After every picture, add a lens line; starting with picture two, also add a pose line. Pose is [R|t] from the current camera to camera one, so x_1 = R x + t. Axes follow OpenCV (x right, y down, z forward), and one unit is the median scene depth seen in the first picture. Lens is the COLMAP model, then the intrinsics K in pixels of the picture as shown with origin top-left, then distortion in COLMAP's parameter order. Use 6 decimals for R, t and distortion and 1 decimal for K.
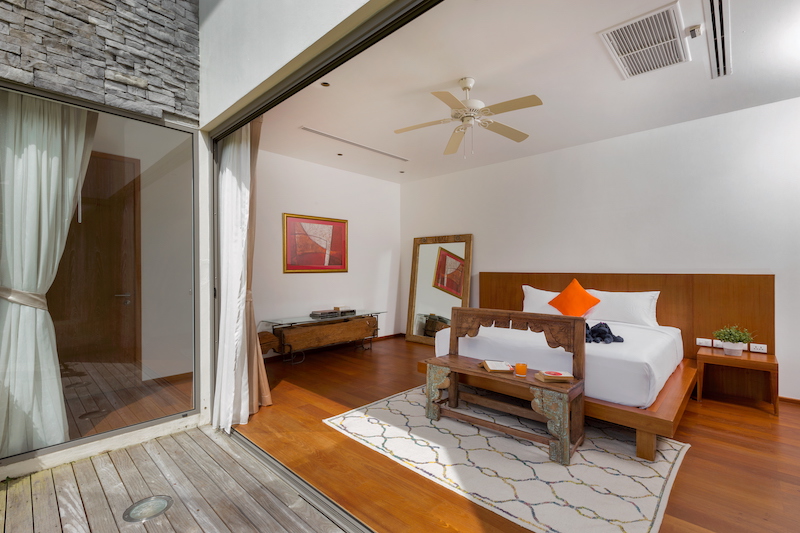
lens RADIAL K [[359.2, 0, 400.0], [0, 359.2, 266.5], [0, 0, 1]] dist [-0.000385, -0.000019]
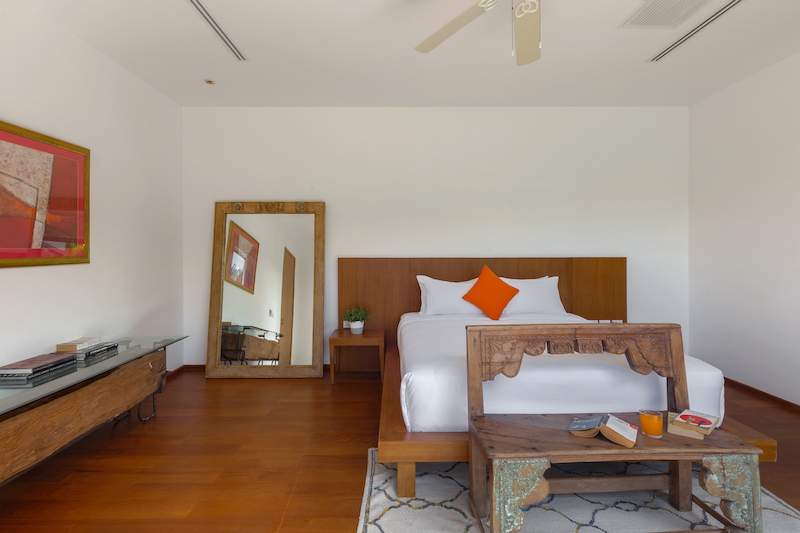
lens RADIAL K [[373.3, 0, 392.7], [0, 373.3, 248.7], [0, 0, 1]] dist [0.001754, 0.000274]
pose [[0.735411, -0.000449, 0.677622, -0.212490], [-0.000477, 0.999999, 0.001180, -0.003610], [-0.677622, -0.001191, 0.735410, 0.442490]]
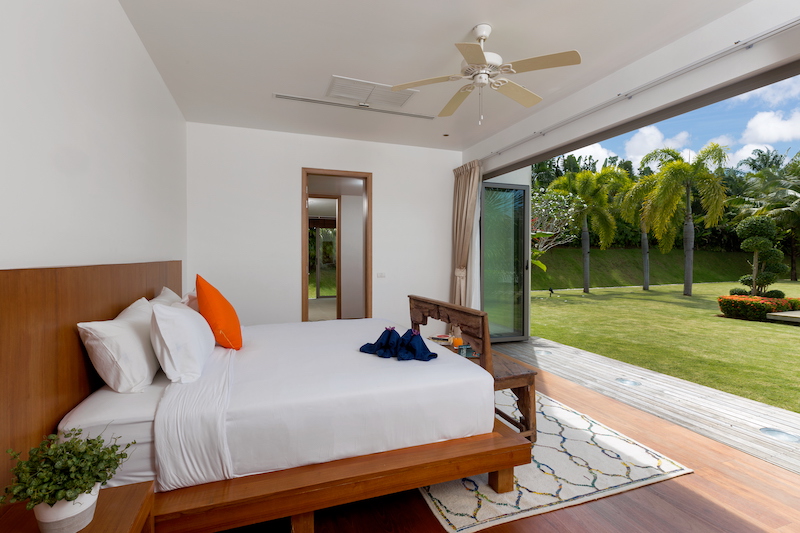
lens RADIAL K [[364.6, 0, 389.2], [0, 364.6, 253.0], [0, 0, 1]] dist [-0.000856, -0.000184]
pose [[-0.885039, 0.002492, 0.465509, -0.010283], [-0.005213, 0.999870, -0.015264, 0.007356], [-0.465487, -0.015936, -0.884911, 1.133052]]
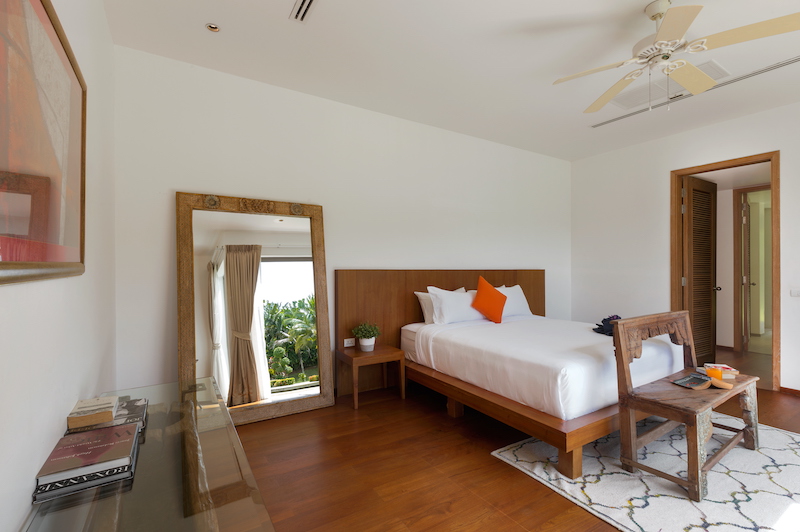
lens RADIAL K [[373.8, 0, 400.0], [0, 373.8, 266.0], [0, 0, 1]] dist [-0.001401, -0.000210]
pose [[0.262414, 0.002202, 0.964953, -0.415172], [-0.008680, 0.999962, 0.000079, 0.009095], [-0.964916, -0.008397, 0.262424, 0.804693]]
